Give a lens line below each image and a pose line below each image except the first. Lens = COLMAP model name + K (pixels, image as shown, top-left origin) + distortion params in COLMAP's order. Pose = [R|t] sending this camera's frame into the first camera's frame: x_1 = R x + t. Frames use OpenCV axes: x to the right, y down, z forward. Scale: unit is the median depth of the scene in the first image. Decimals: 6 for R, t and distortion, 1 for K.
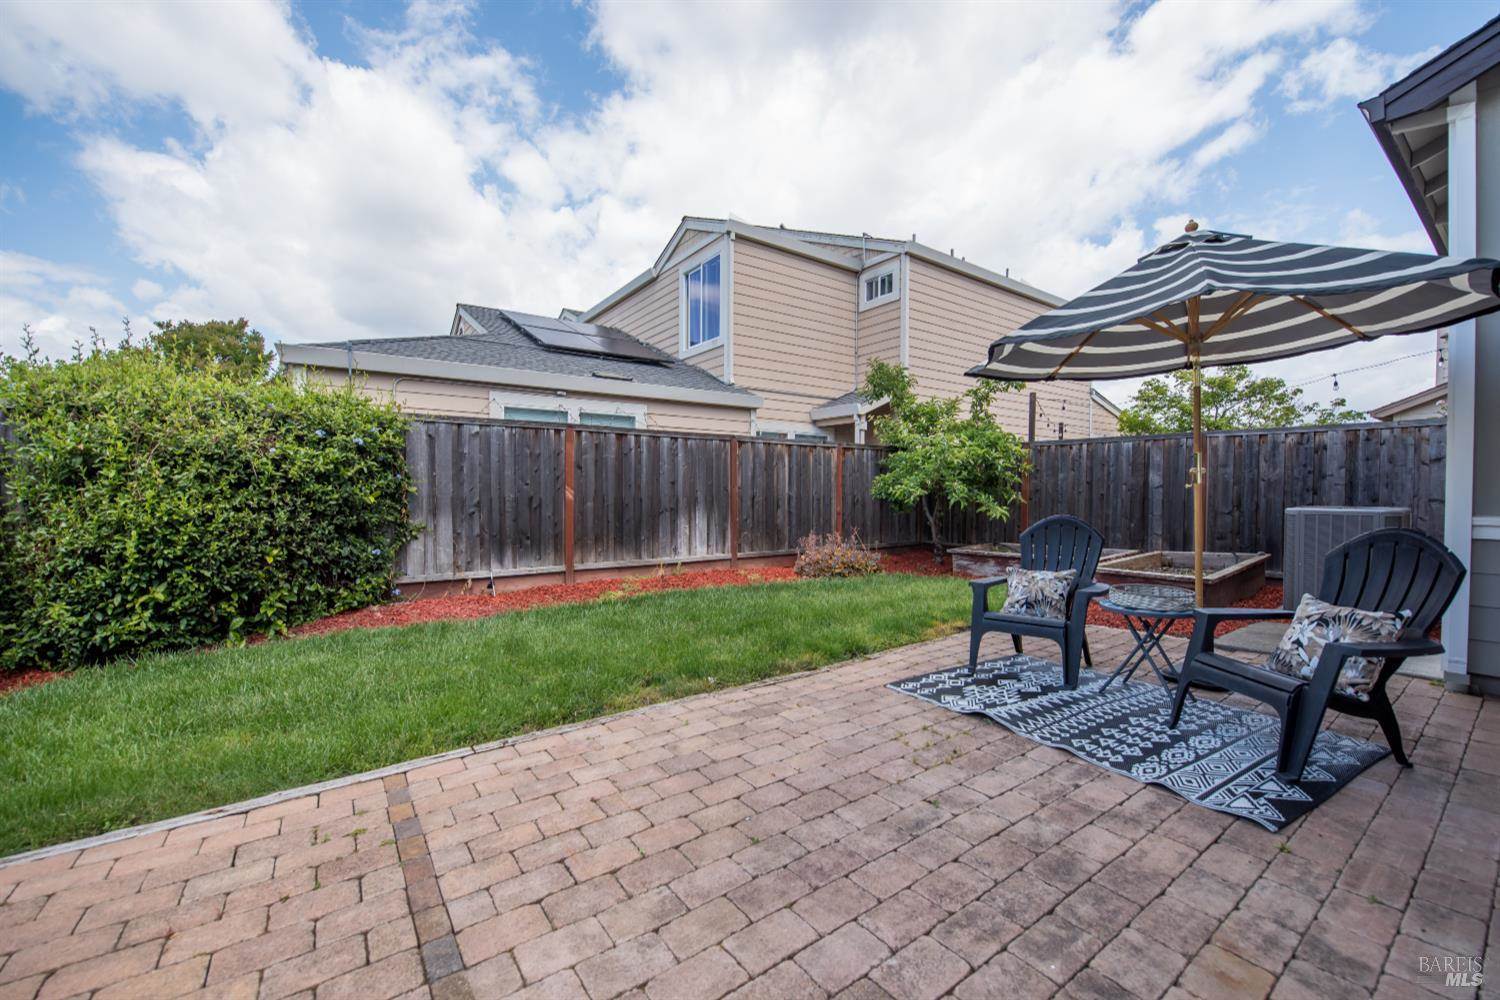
lens RADIAL K [[591.2, 0, 745.3], [0, 591.2, 504.1], [0, 0, 1]] dist [-0.016700, -0.000403]
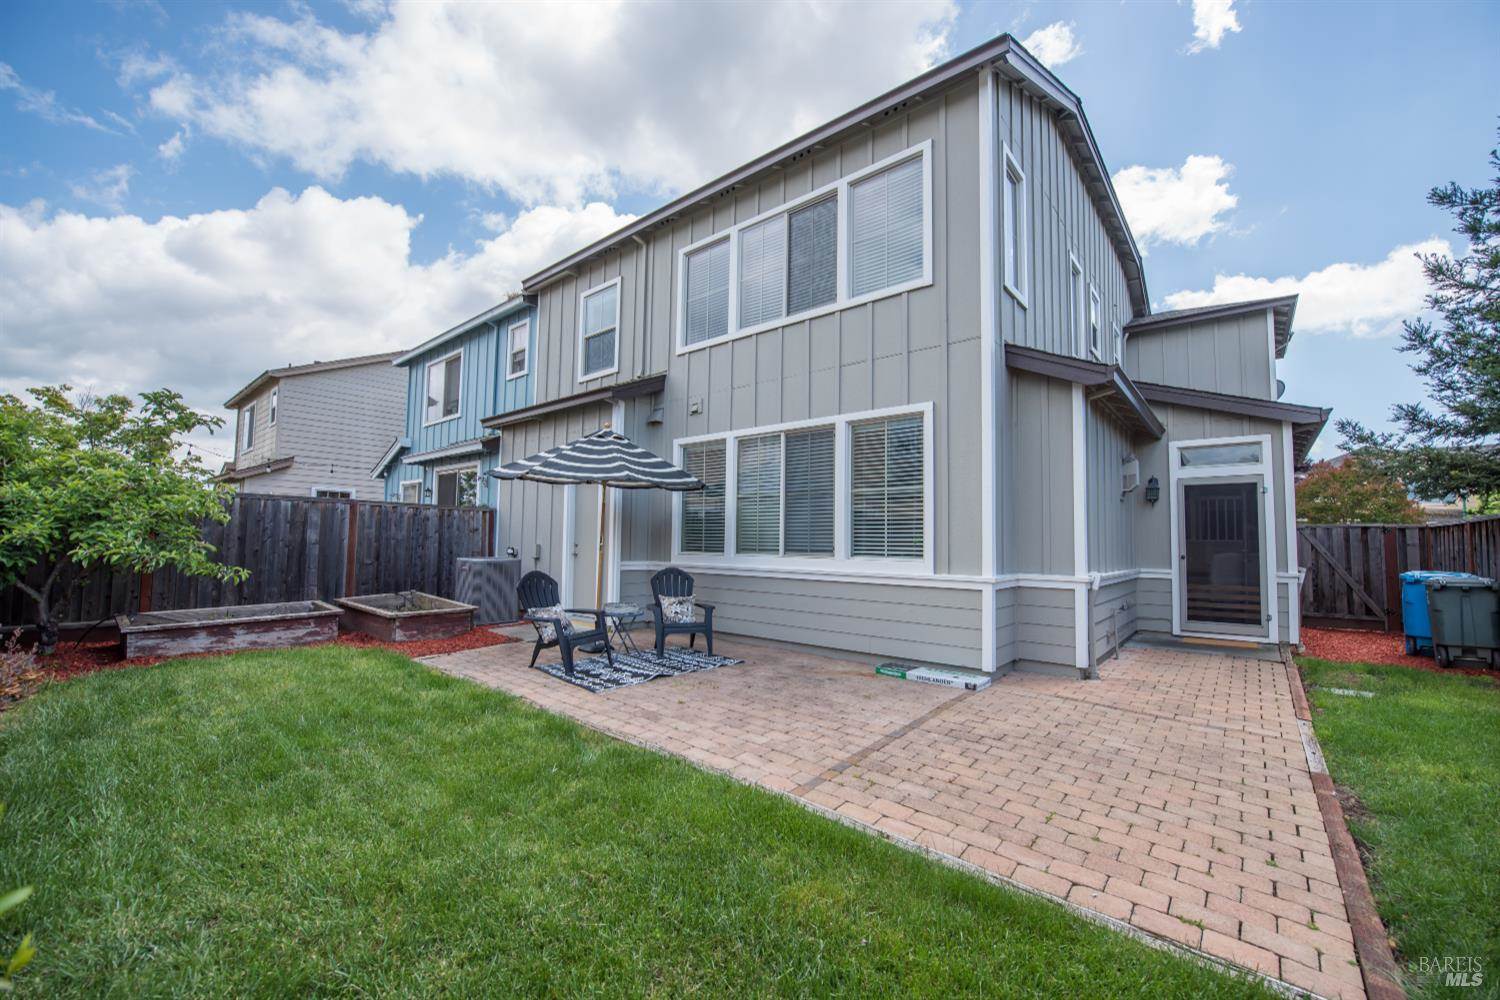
lens RADIAL K [[591.2, 0, 746.4], [0, 591.2, 503.3], [0, 0, 1]] dist [-0.016700, -0.000403]
pose [[-0.237902, 0.055044, 0.969728, -1.784980], [0.008340, 0.998472, -0.054629, -0.110567], [-0.971253, -0.004909, -0.237997, 1.341646]]
